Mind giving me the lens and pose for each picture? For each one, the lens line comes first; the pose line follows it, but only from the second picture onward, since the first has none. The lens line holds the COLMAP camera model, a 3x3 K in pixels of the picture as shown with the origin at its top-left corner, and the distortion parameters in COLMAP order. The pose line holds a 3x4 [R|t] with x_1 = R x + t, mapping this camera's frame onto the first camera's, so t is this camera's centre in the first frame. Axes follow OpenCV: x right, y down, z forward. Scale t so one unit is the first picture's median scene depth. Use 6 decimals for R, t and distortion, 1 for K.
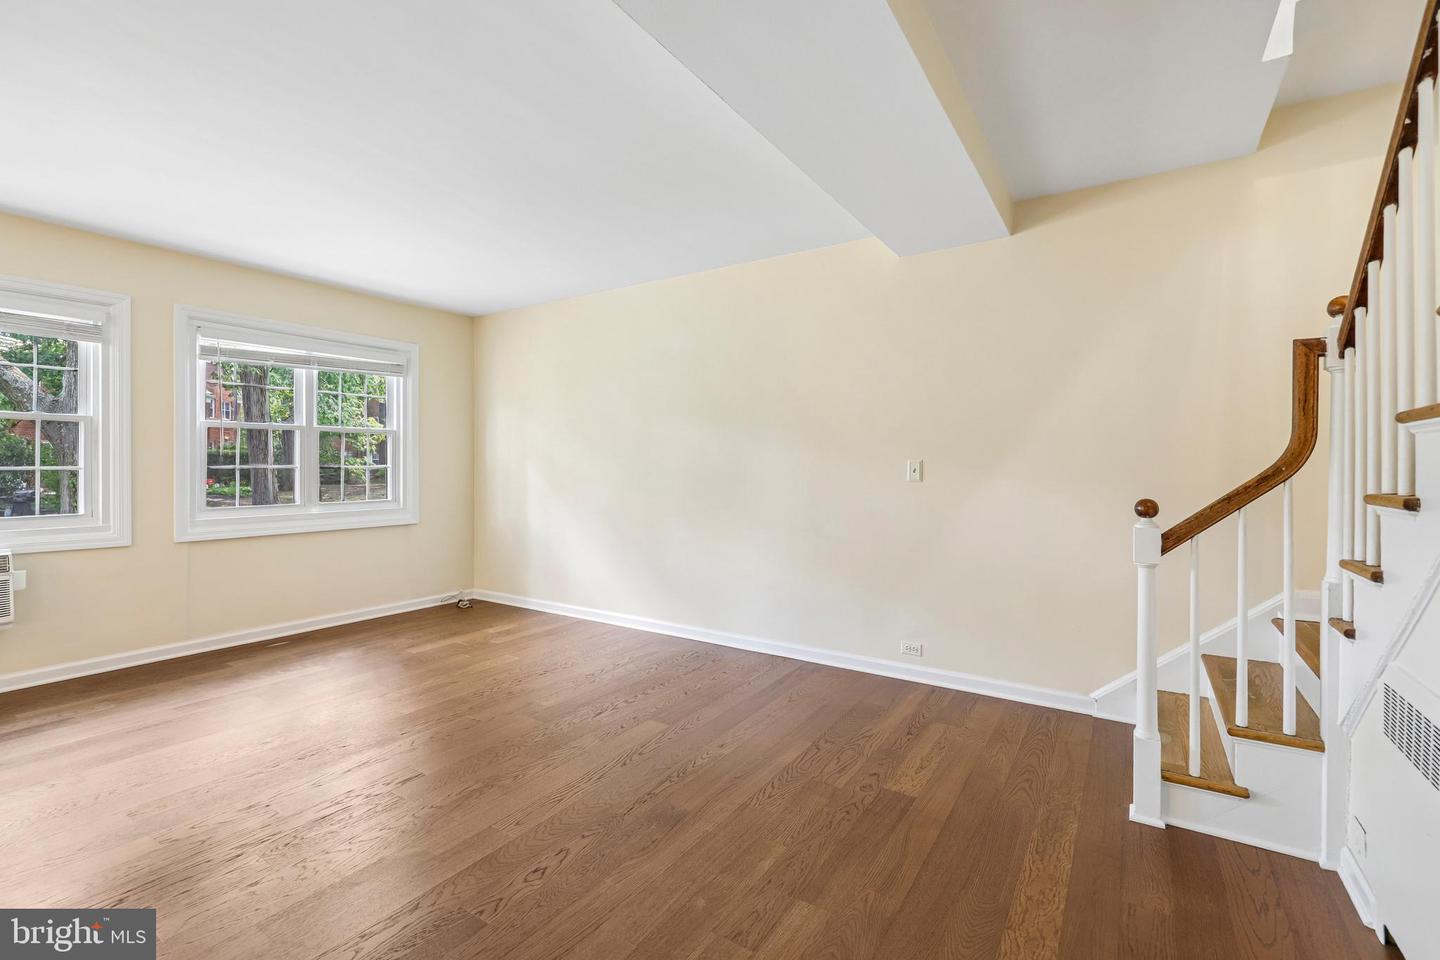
lens RADIAL K [[633.2, 0, 716.0], [0, 633.2, 474.9], [0, 0, 1]] dist [0.014603, -0.004990]
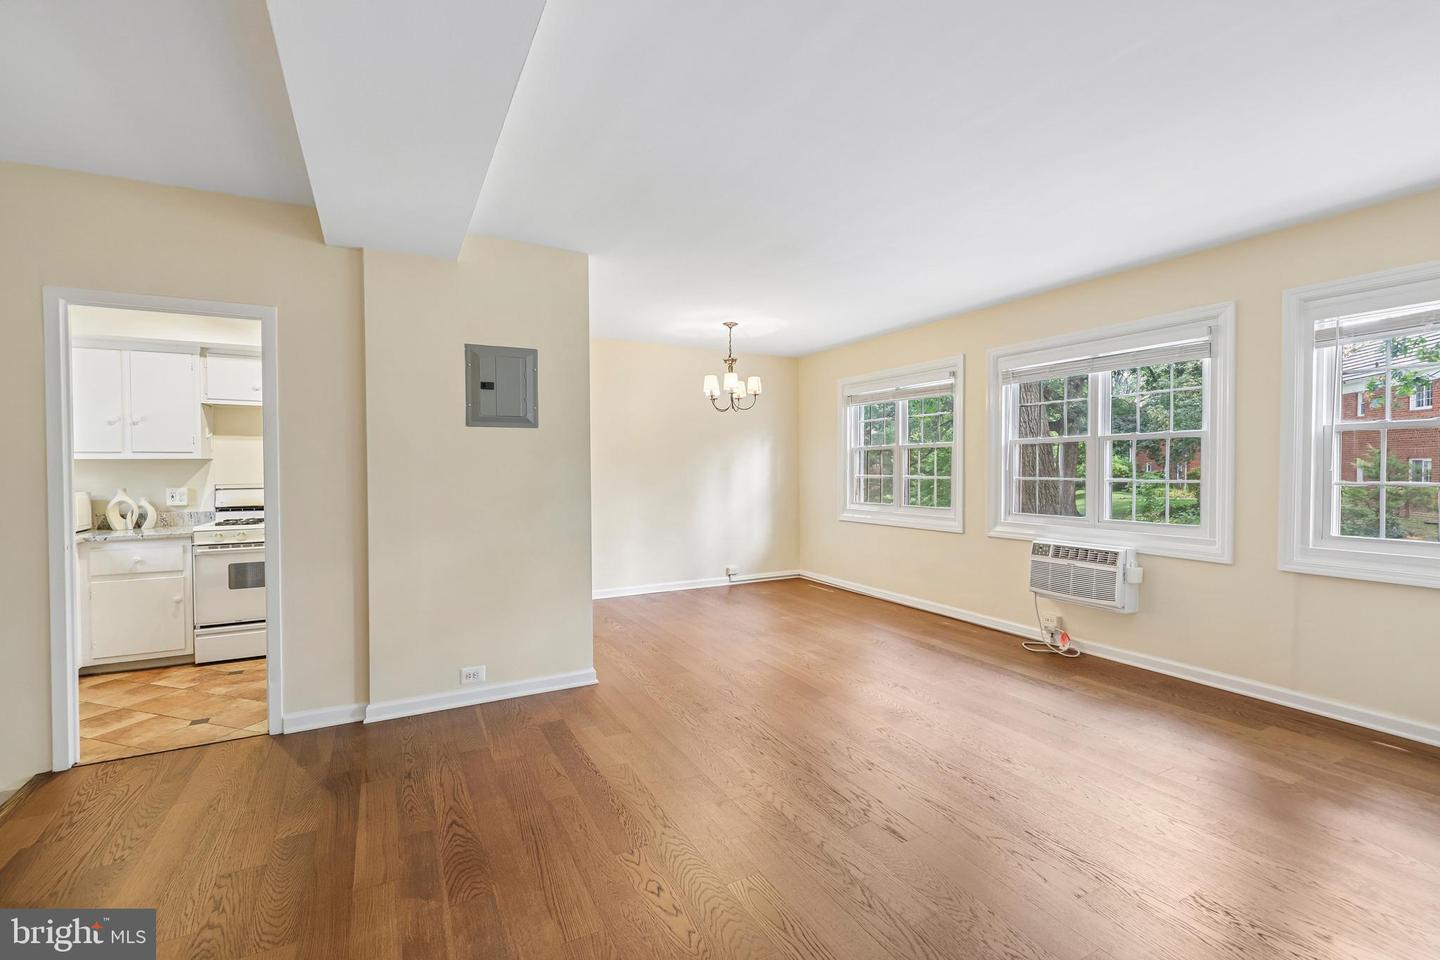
lens RADIAL K [[633.2, 0, 722.4], [0, 633.2, 482.1], [0, 0, 1]] dist [0.014603, -0.004990]
pose [[-0.487857, 0.013651, -0.872817, 0.336434], [-0.007576, 0.999774, 0.019871, -0.029601], [0.872891, 0.016306, -0.487643, 0.968289]]
